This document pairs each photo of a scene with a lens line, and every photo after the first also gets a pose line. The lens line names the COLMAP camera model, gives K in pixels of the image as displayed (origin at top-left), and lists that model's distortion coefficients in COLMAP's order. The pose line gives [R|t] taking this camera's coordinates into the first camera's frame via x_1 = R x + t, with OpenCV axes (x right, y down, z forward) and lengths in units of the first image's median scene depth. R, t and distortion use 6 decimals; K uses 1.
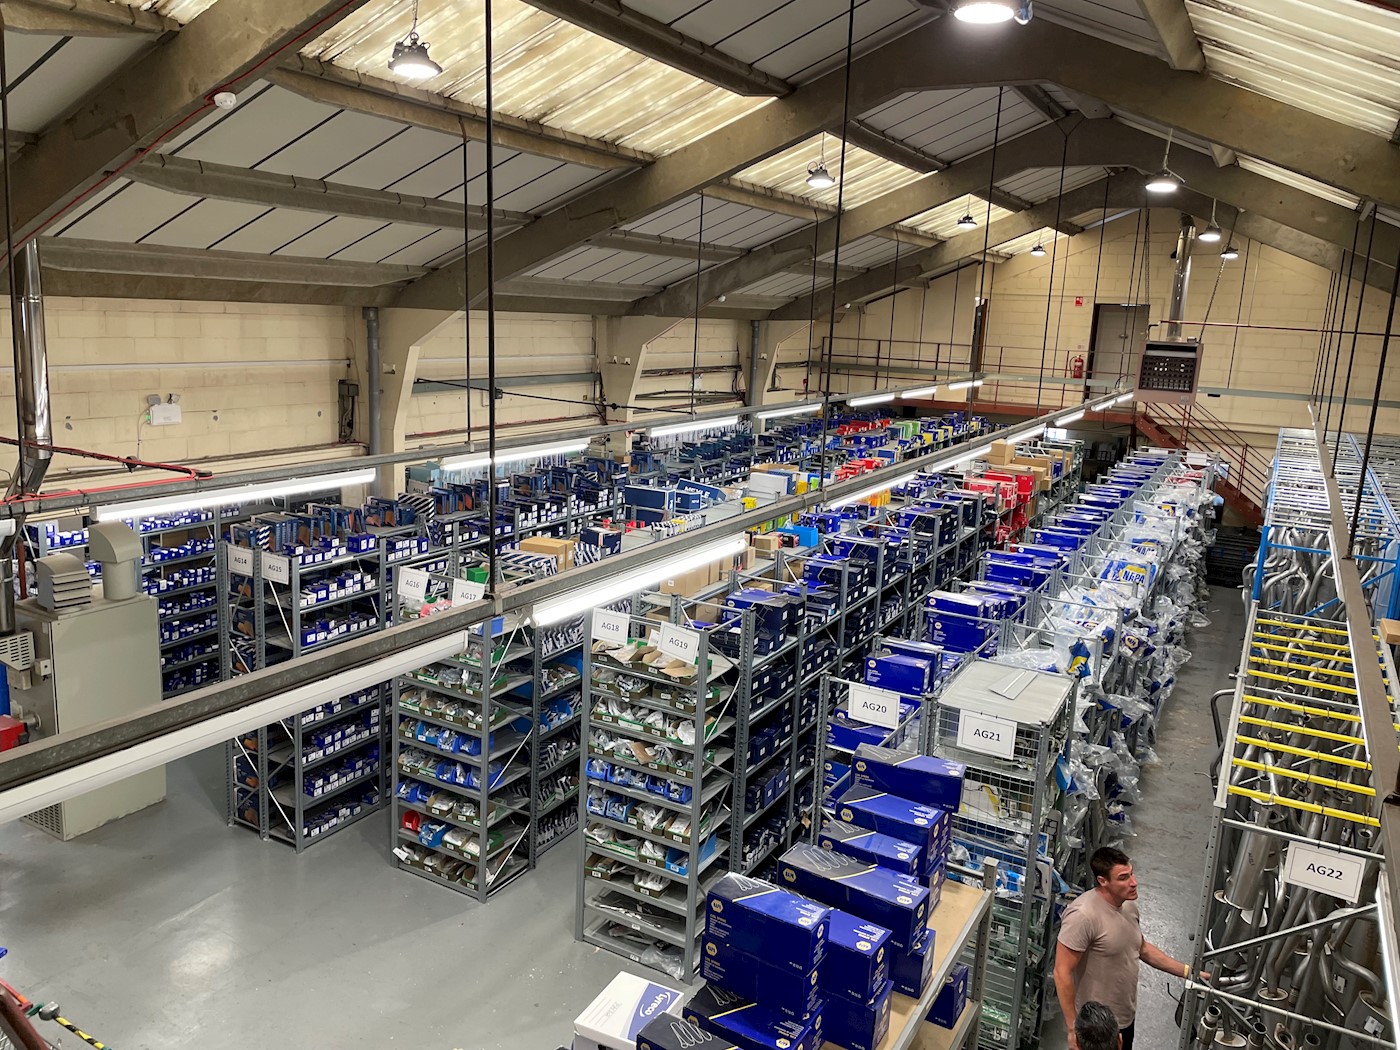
lens RADIAL K [[1064.5, 0, 697.6], [0, 1064.5, 513.9], [0, 0, 1]] dist [0.062801, -0.077868]
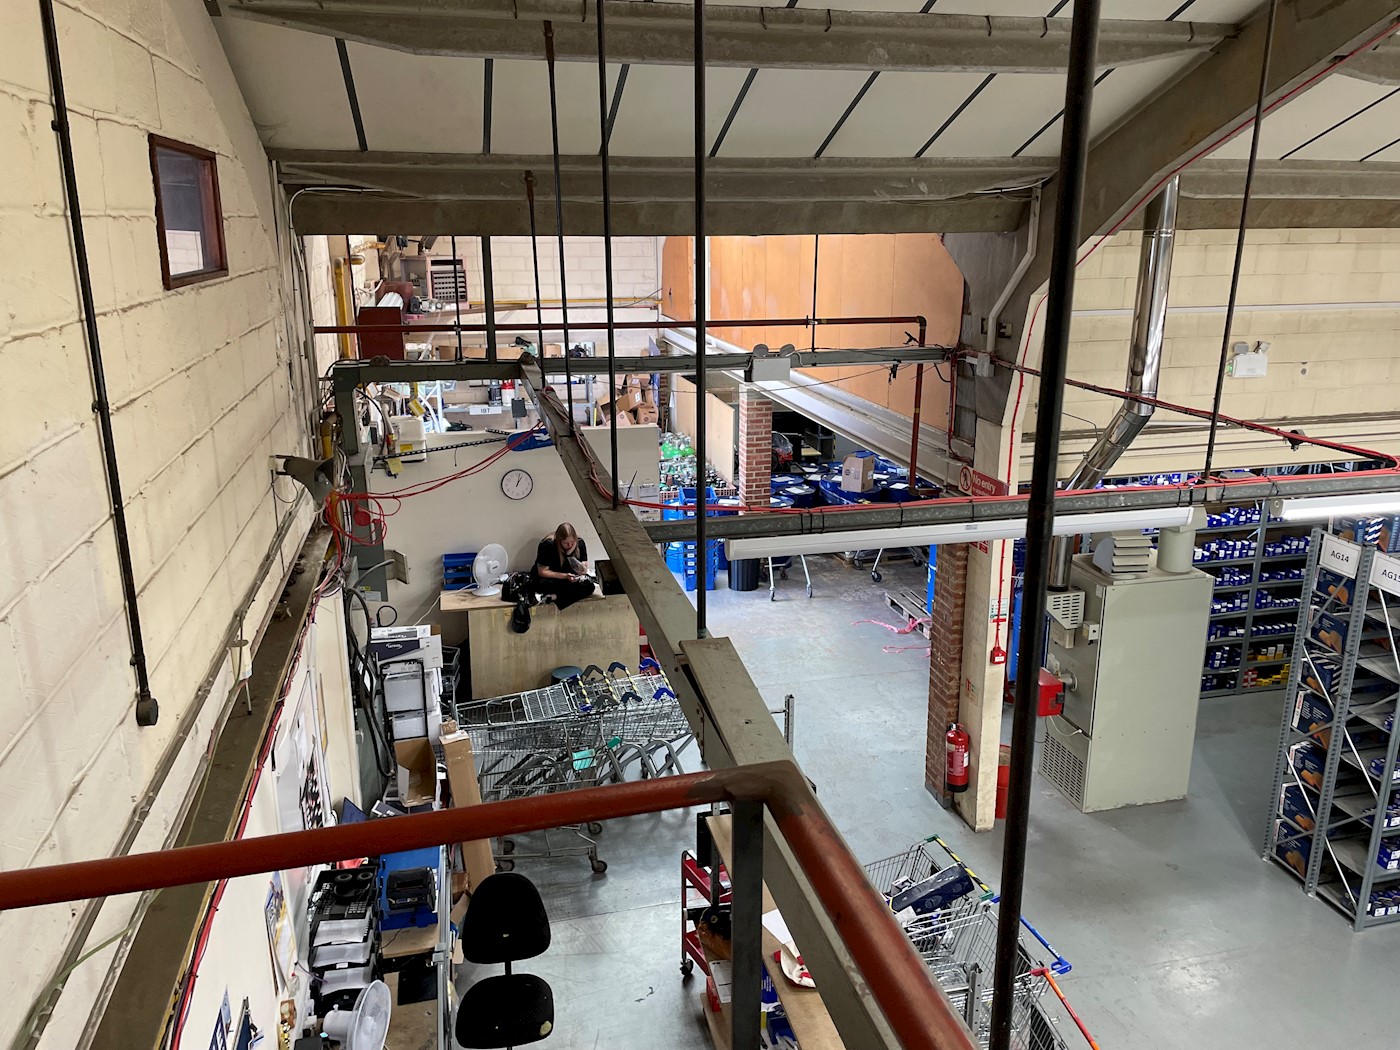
lens RADIAL K [[1064.5, 0, 703.8], [0, 1064.5, 524.0], [0, 0, 1]] dist [0.062801, -0.077868]
pose [[0.682642, 0.153837, -0.714377, -0.176486], [-0.105431, 0.988096, 0.112033, -0.019815], [0.723107, -0.001161, 0.690735, 0.101796]]
